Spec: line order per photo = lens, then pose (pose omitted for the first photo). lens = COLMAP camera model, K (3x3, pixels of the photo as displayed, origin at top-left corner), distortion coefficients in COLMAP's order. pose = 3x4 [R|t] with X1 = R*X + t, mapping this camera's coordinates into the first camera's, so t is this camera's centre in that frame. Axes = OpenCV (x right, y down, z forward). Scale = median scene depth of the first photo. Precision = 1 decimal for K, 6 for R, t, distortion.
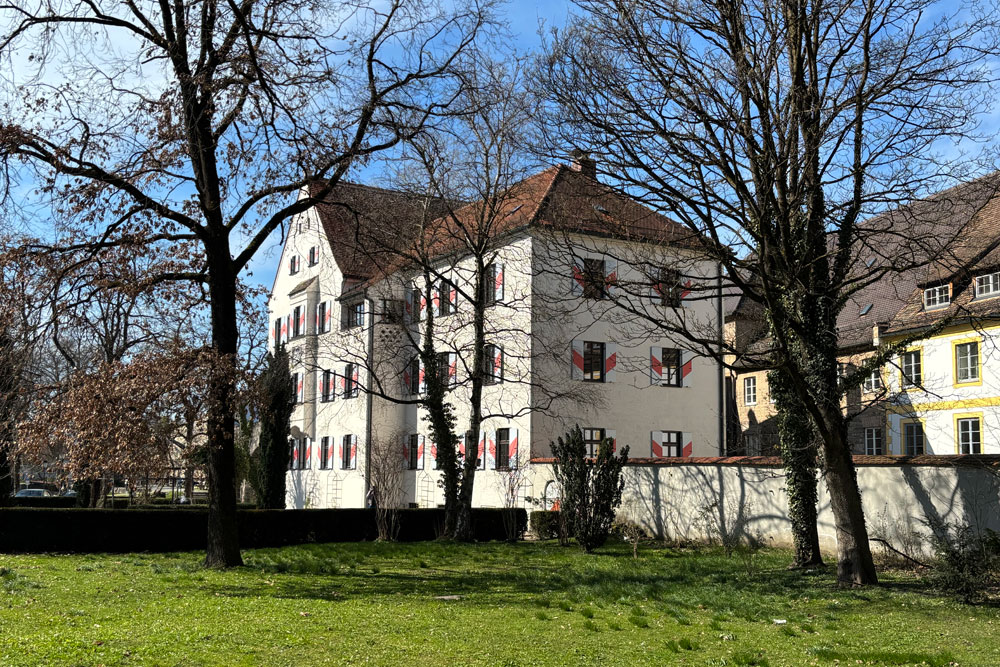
lens RADIAL K [[684.3, 0, 500.0], [0, 684.3, 333.5], [0, 0, 1]] dist [0.056219, -0.076952]
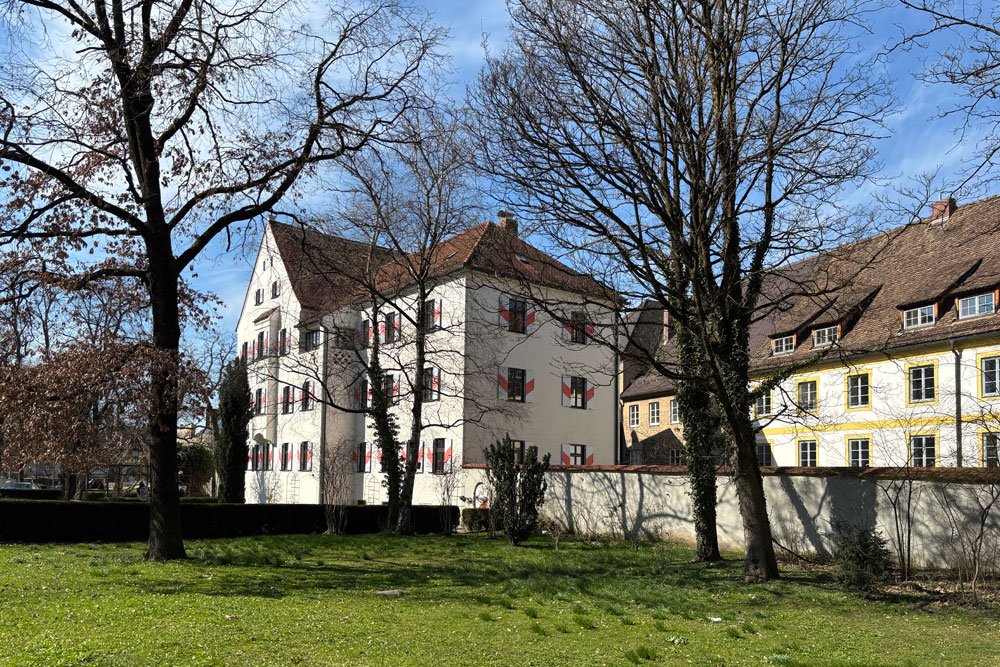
lens RADIAL K [[1439.5, 0, 500.0], [0, 1439.5, 333.5], [0, 0, 1]] dist [0.239303, -1.284635]
pose [[0.999848, 0.015939, 0.007099, 0.083450], [-0.016702, 0.992011, 0.125041, -0.330122], [-0.005049, -0.125141, 0.992126, -1.342406]]
